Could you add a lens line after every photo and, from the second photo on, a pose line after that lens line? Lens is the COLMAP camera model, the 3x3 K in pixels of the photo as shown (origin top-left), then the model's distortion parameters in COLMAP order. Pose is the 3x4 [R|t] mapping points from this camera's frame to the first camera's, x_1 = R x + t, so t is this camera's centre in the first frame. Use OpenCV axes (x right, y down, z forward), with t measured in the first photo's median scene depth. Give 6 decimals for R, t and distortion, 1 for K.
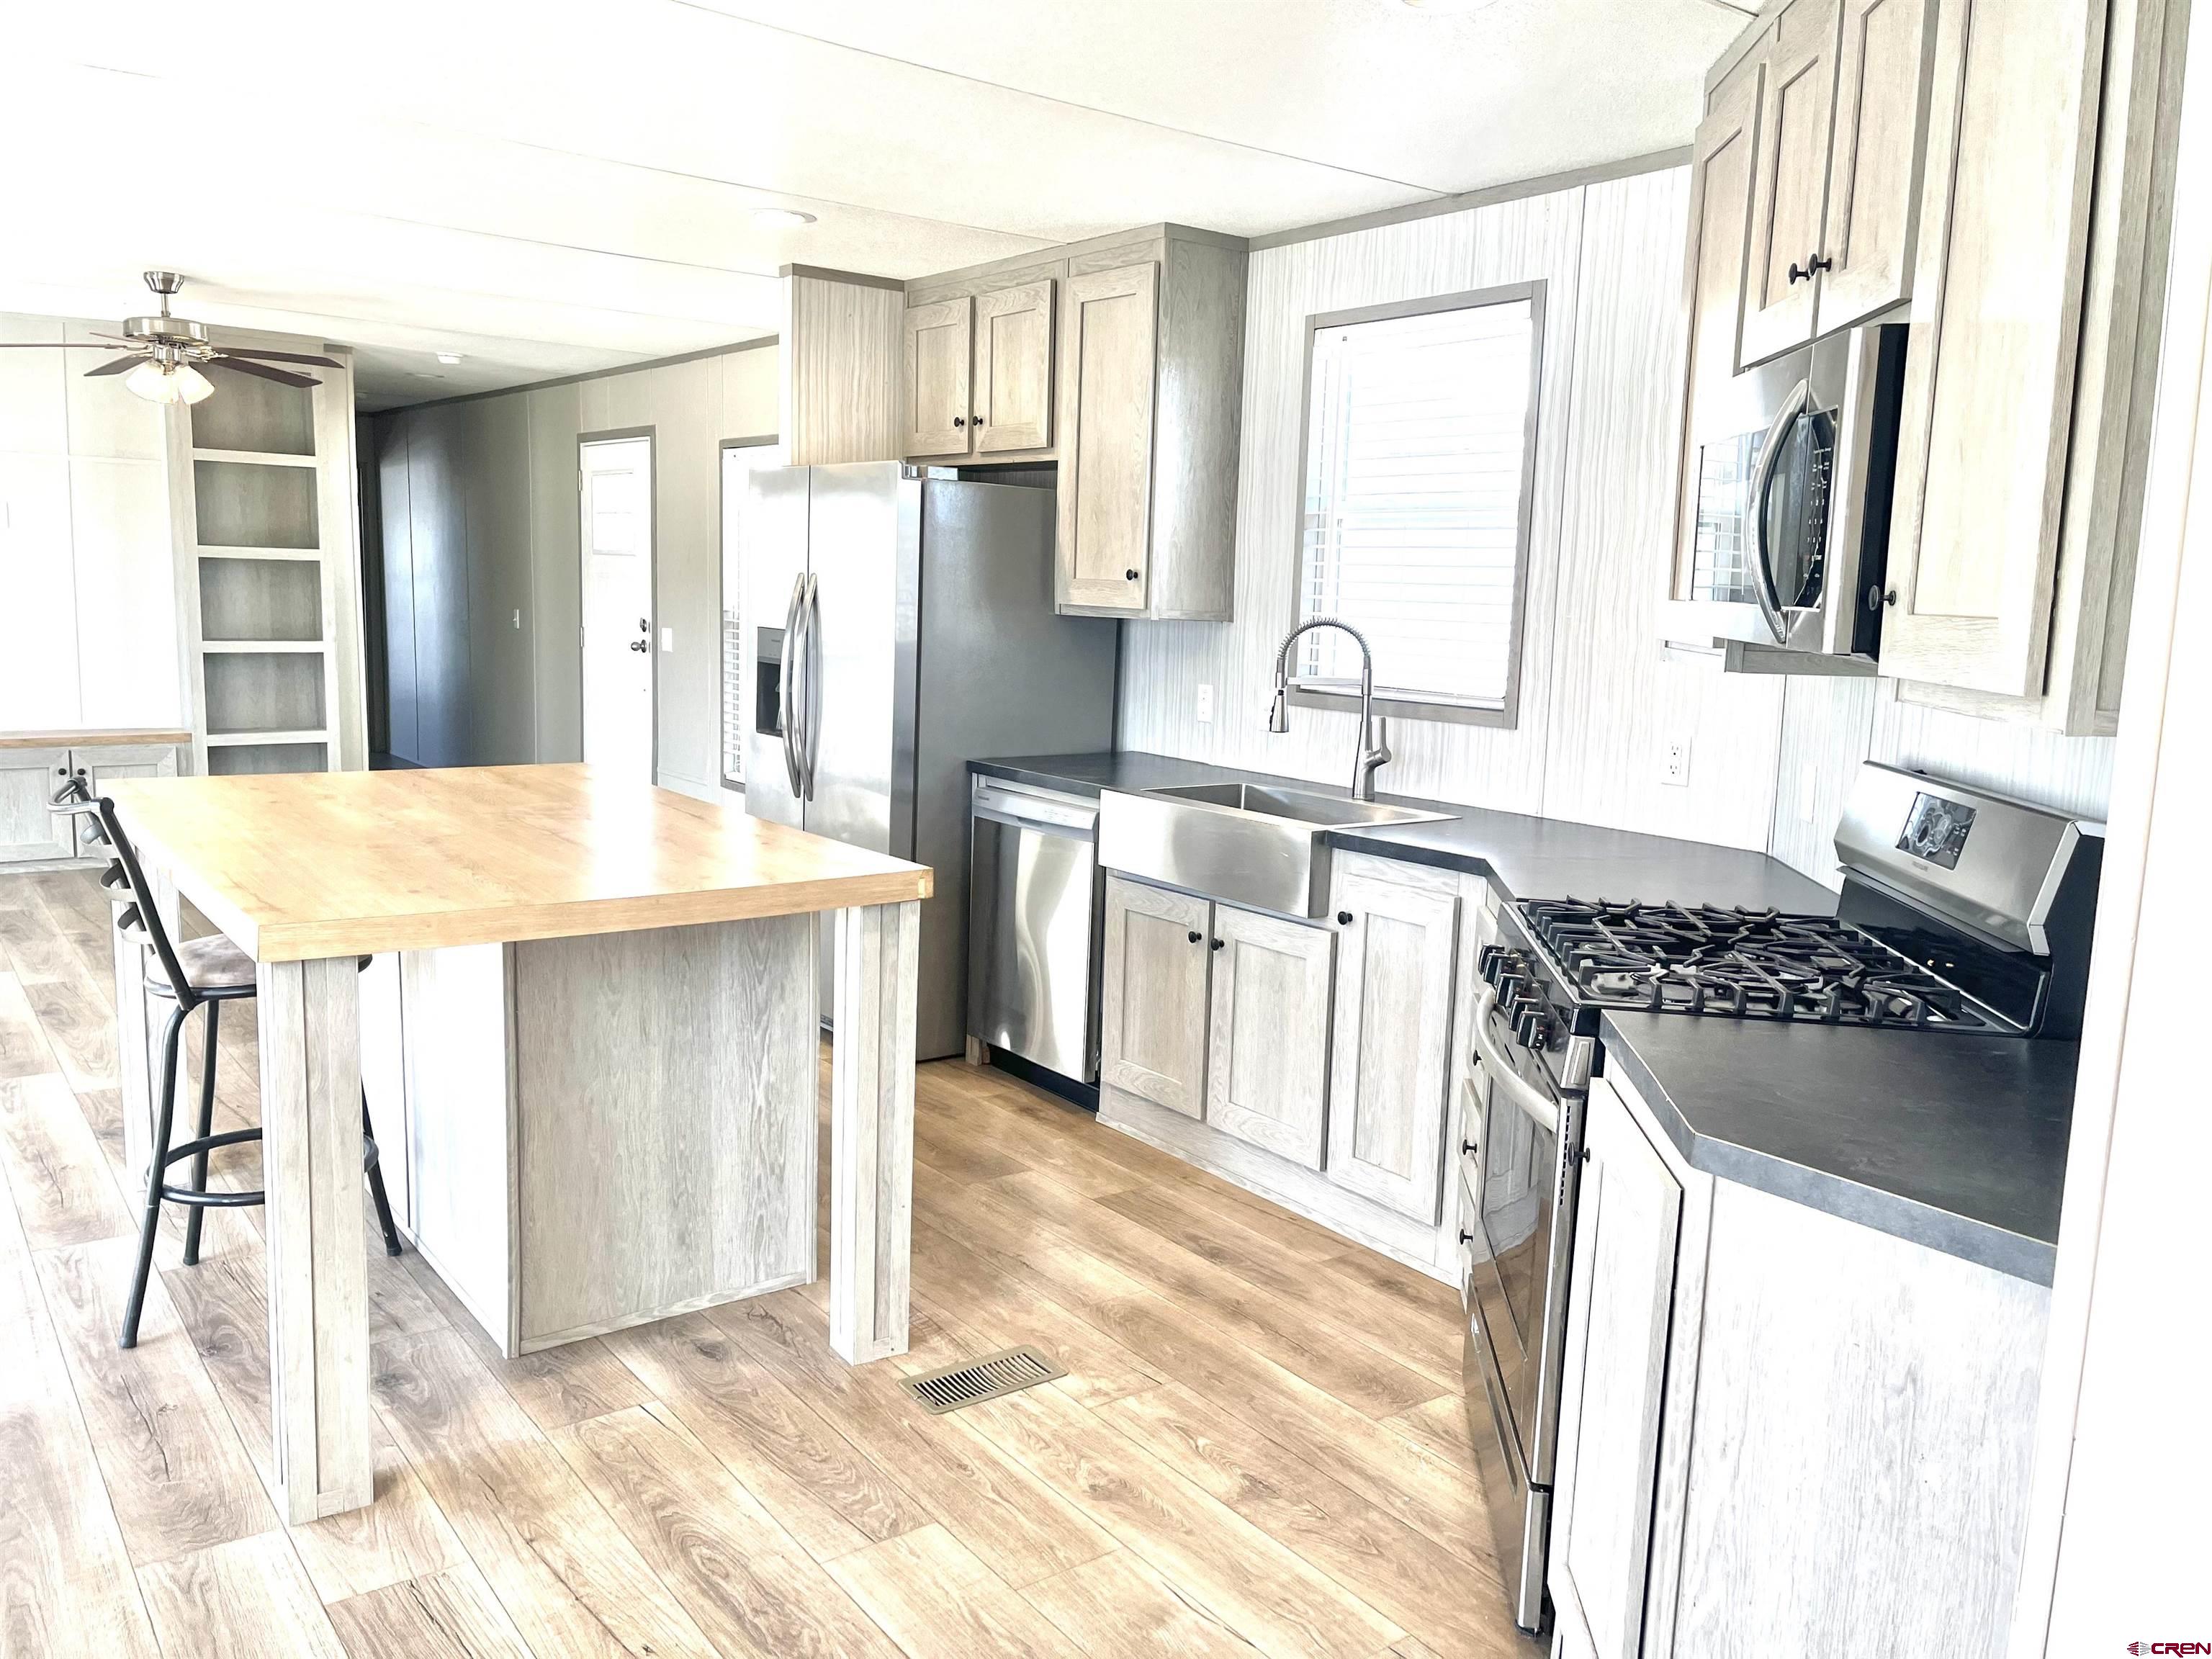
lens RADIAL K [[1669.7, 0, 1110.7], [0, 1669.7, 826.4], [0, 0, 1]] dist [0.072315, -0.094231]
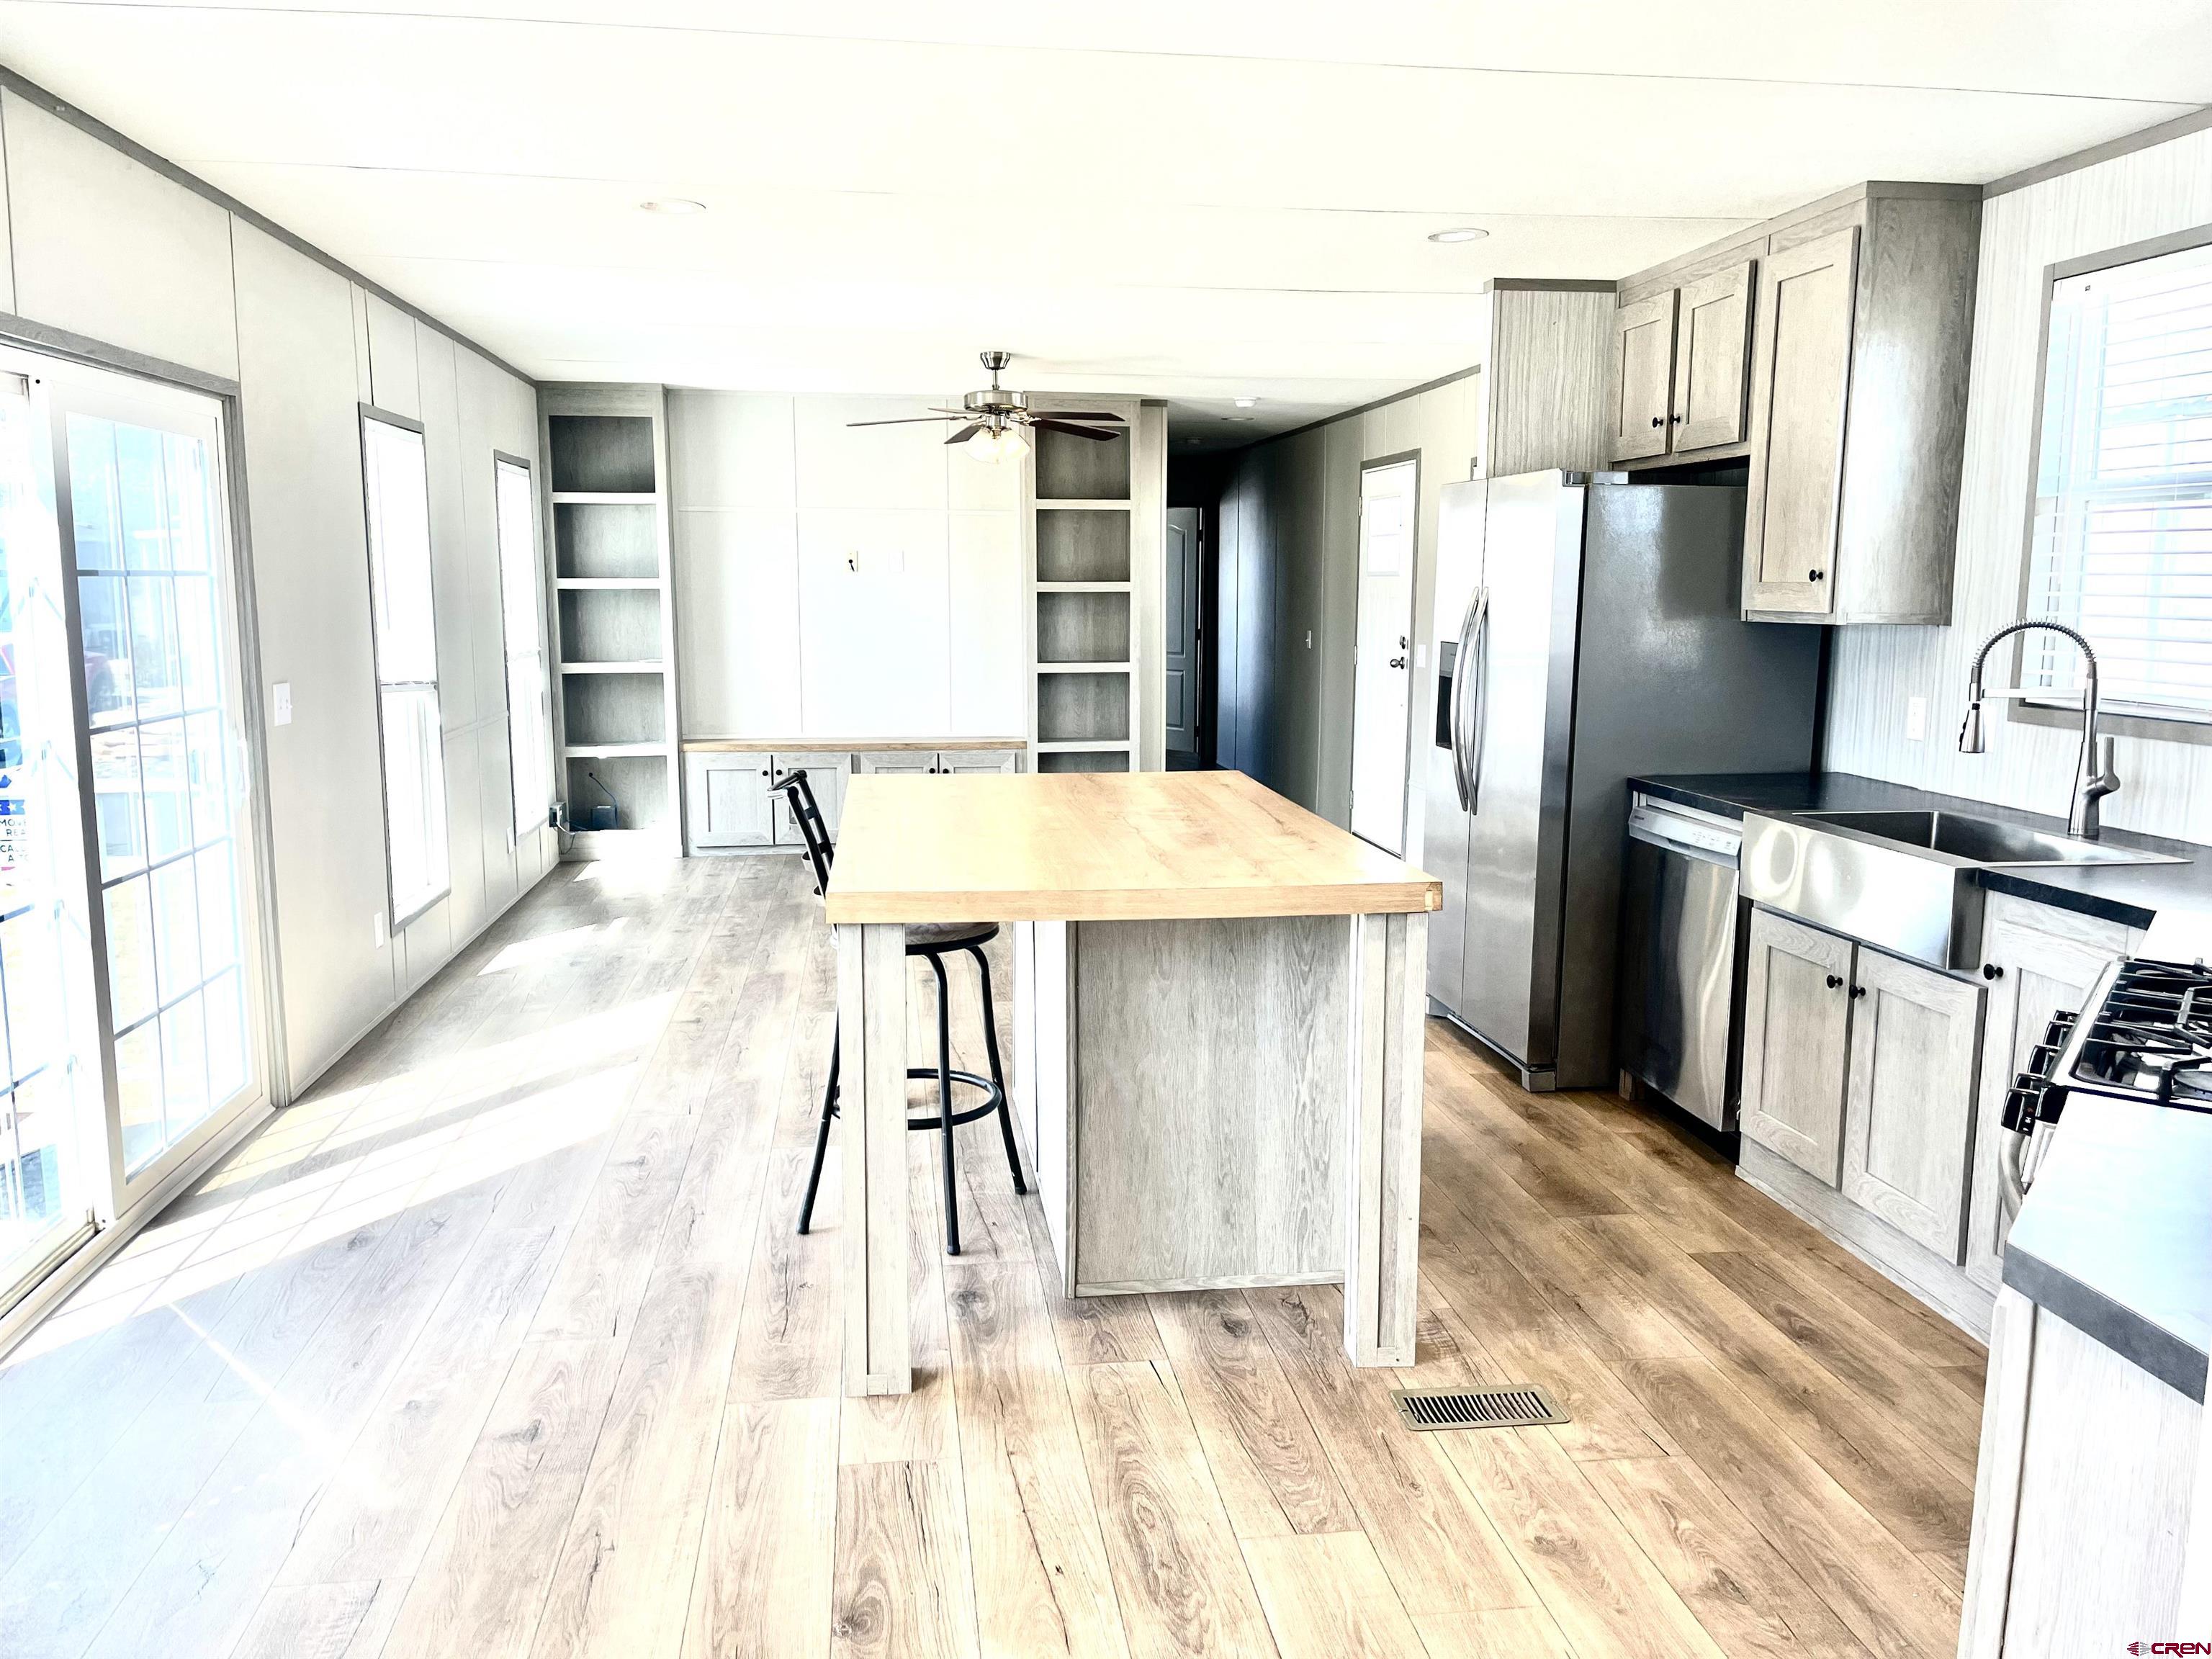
lens RADIAL K [[1669.7, 0, 1106.8], [0, 1669.7, 827.5], [0, 0, 1]] dist [0.072315, -0.094231]
pose [[0.870357, 0.040178, -0.490780, 0.150059], [-0.045028, 0.998984, 0.001930, 0.000447], [0.490359, 0.020419, 0.871281, 0.027954]]
